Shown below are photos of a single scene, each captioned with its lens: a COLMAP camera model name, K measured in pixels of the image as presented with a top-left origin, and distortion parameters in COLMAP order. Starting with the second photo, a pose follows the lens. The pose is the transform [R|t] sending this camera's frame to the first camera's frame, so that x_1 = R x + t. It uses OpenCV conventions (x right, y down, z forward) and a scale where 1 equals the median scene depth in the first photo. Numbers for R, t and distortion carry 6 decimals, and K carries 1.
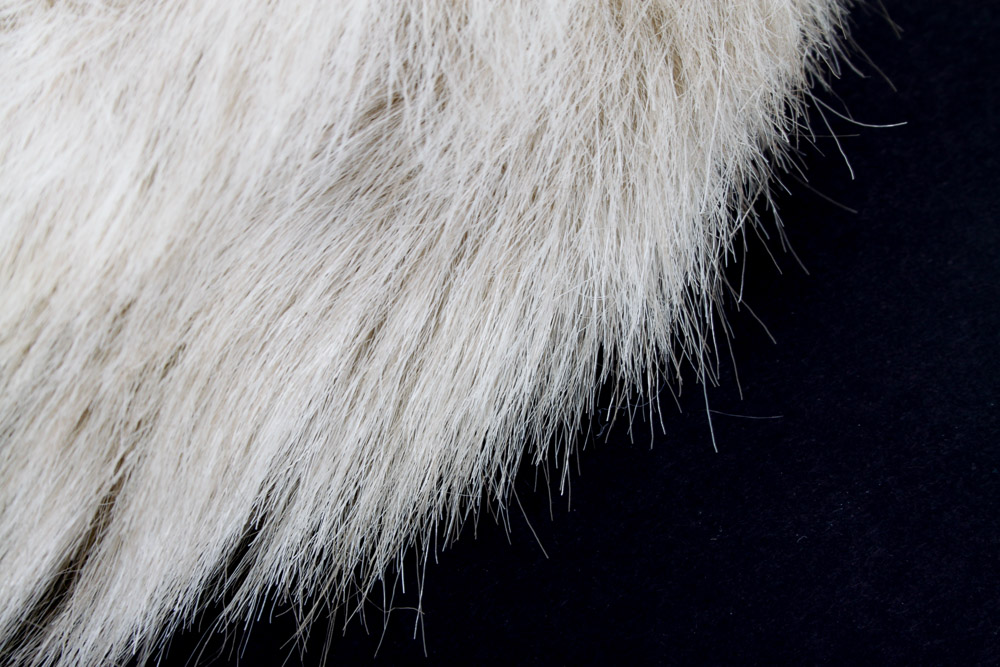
lens RADIAL K [[2389.3, 0, 500.4], [0, 2389.3, 332.4], [0, 0, 1]] dist [0.101721, 0.000000]
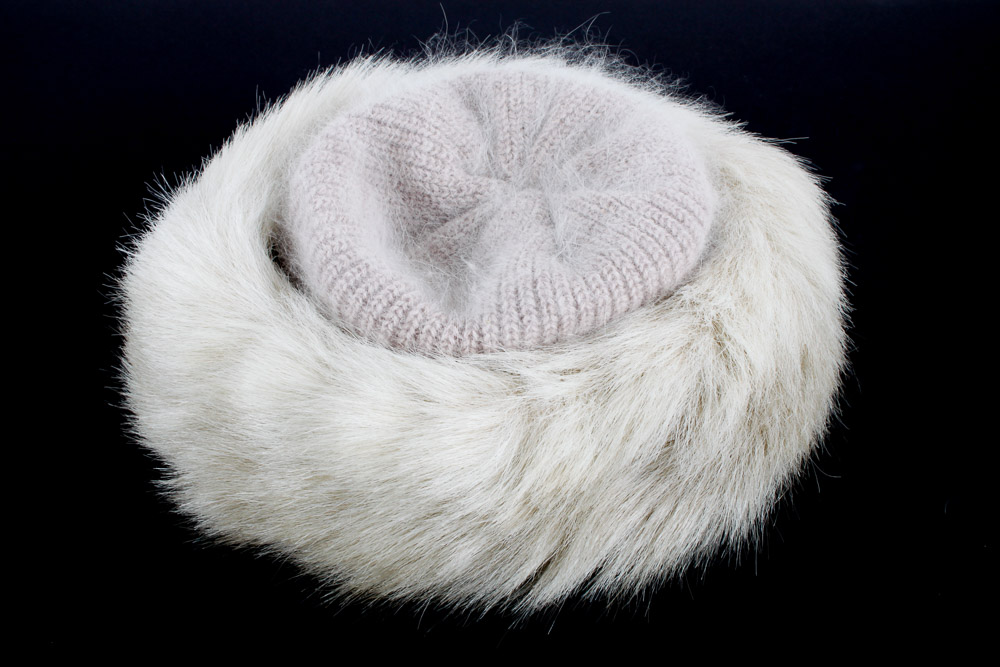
lens RADIAL K [[1511.5, 0, 497.0], [0, 1511.5, 335.8], [0, 0, 1]] dist [-0.048470, 0.000000]
pose [[0.976344, 0.184435, -0.112857, -0.067264], [-0.193139, 0.978548, -0.071696, -0.044756], [0.097213, 0.091797, 0.991021, -0.911173]]
